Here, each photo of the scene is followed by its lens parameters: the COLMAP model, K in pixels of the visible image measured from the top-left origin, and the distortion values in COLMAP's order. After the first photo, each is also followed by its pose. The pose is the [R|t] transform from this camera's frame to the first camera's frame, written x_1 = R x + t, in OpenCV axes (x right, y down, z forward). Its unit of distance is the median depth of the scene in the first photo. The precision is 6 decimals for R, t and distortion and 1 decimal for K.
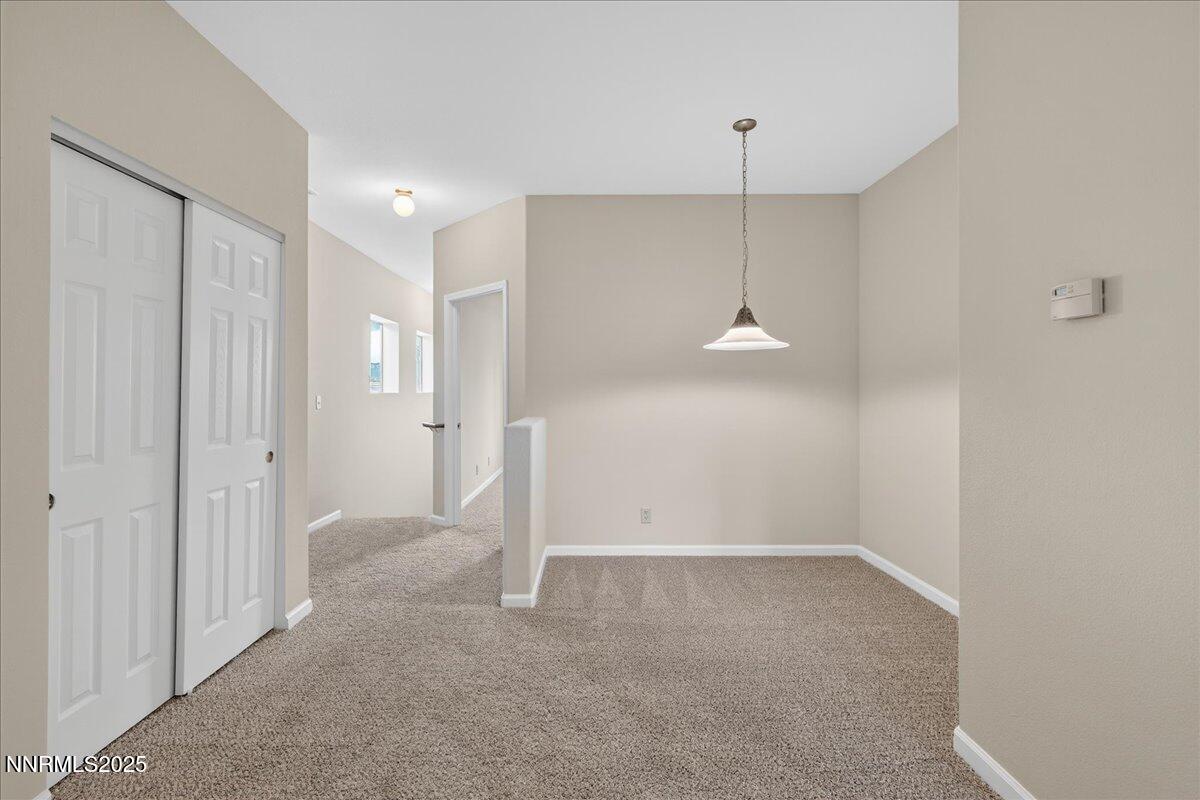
lens RADIAL K [[527.6, 0, 594.7], [0, 527.6, 384.9], [0, 0, 1]] dist [-0.000810, -0.000115]
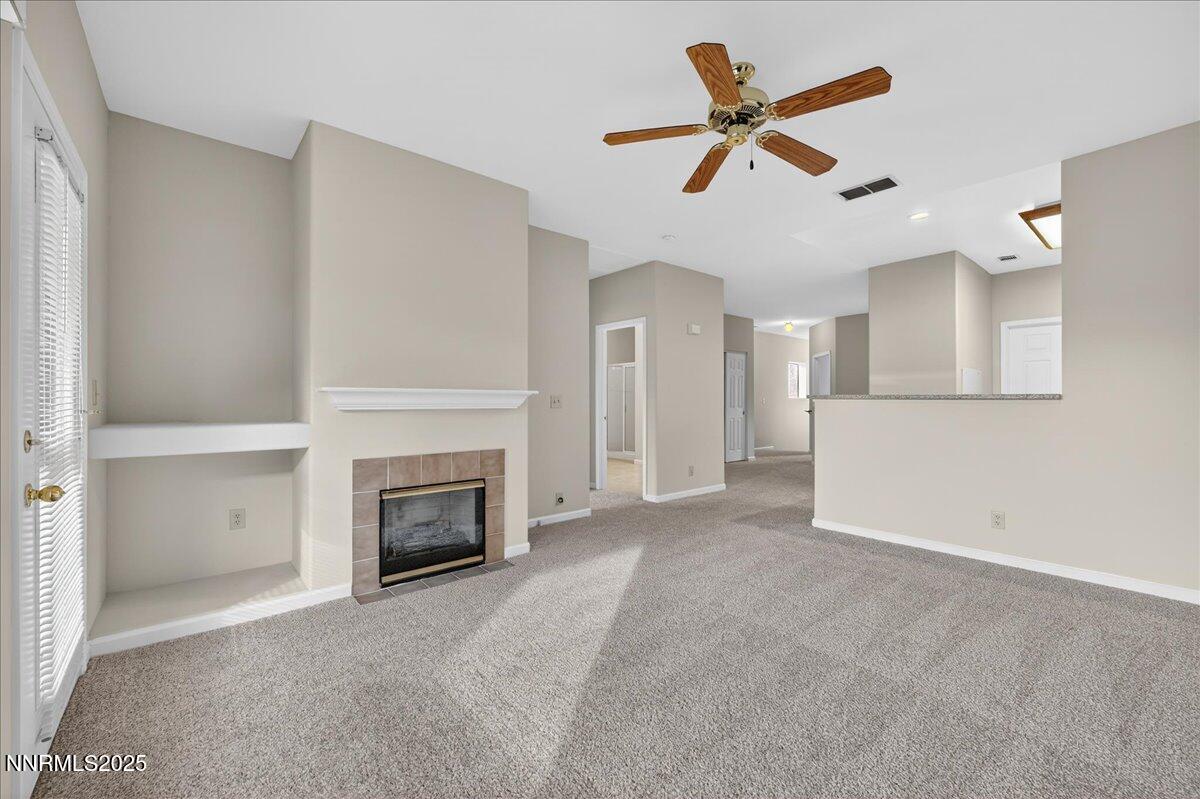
lens RADIAL K [[482.4, 0, 600.0], [0, 482.4, 399.5], [0, 0, 1]] dist [0.000071, -0.000028]
pose [[0.644635, -0.001132, -0.764490, 1.236518], [0.006861, 0.999967, 0.004305, 0.017508], [0.764460, -0.008020, 0.644622, -1.824904]]
